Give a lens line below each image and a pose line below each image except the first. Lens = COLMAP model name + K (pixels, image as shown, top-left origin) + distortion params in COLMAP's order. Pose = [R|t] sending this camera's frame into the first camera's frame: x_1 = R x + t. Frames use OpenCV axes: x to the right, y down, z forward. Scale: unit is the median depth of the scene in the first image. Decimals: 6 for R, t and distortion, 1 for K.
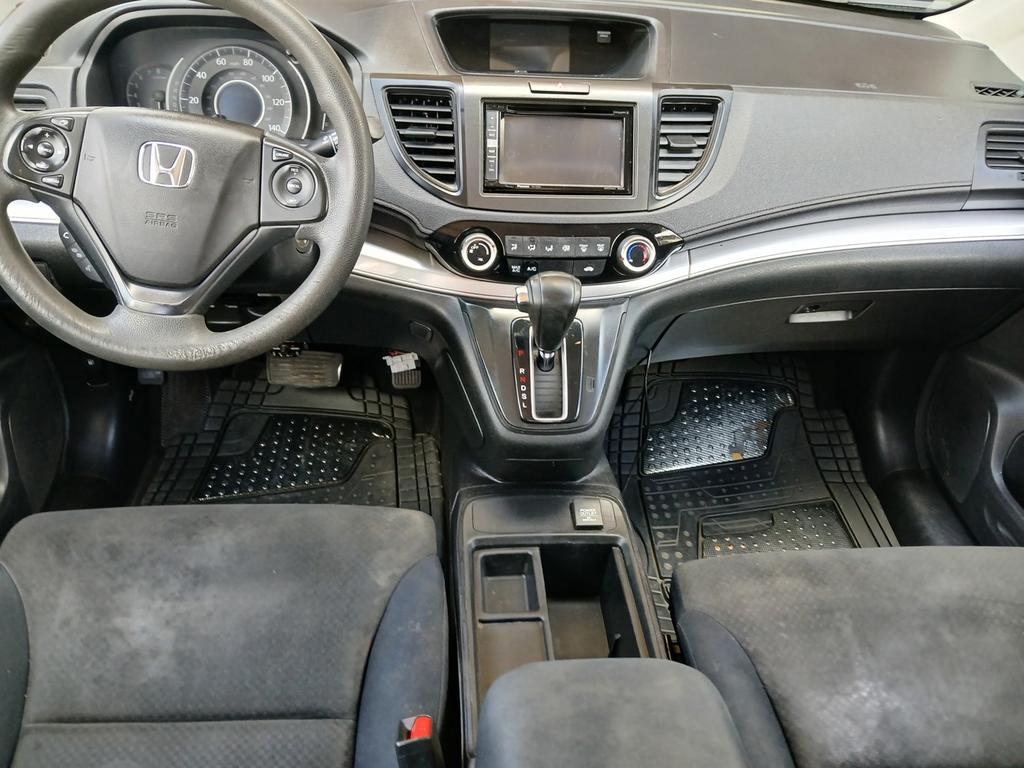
lens RADIAL K [[776.1, 0, 512.0], [0, 776.1, 384.0], [0, 0, 1]] dist [0.111718, -0.211402]
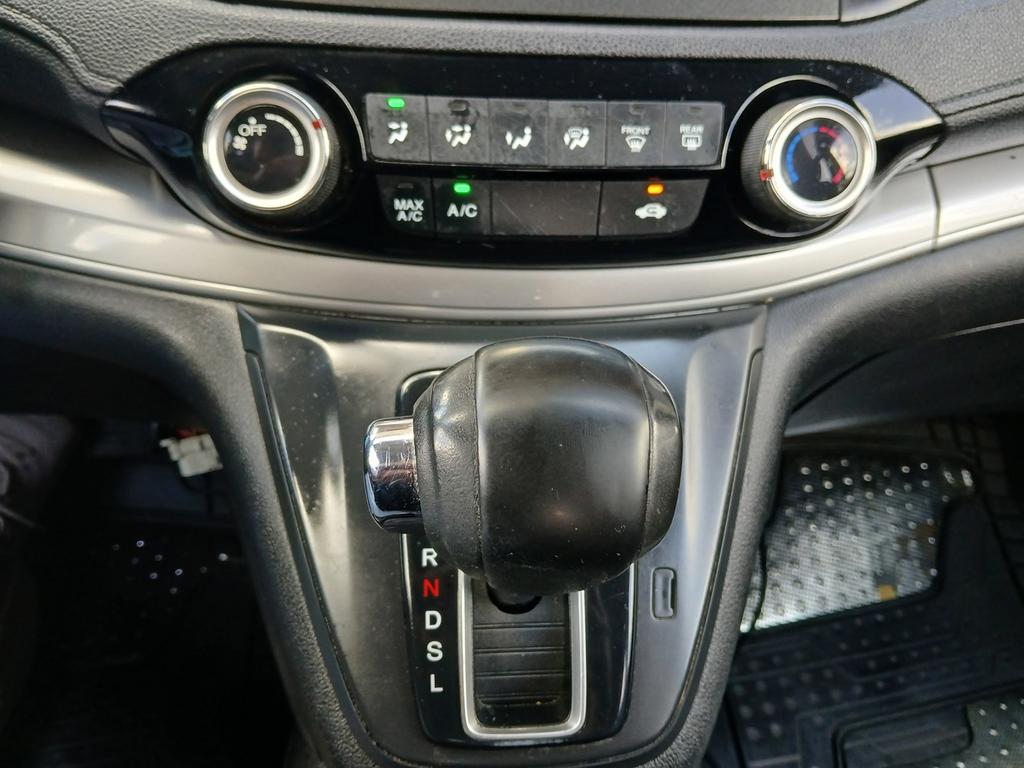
lens RADIAL K [[776.1, 0, 512.0], [0, 776.1, 384.0], [0, 0, 1]] dist [0.111718, -0.211402]
pose [[0.999957, -0.006403, -0.006777, 0.044180], [0.006339, 0.999936, -0.009367, -0.074800], [0.006836, 0.009324, 0.999933, 0.669218]]
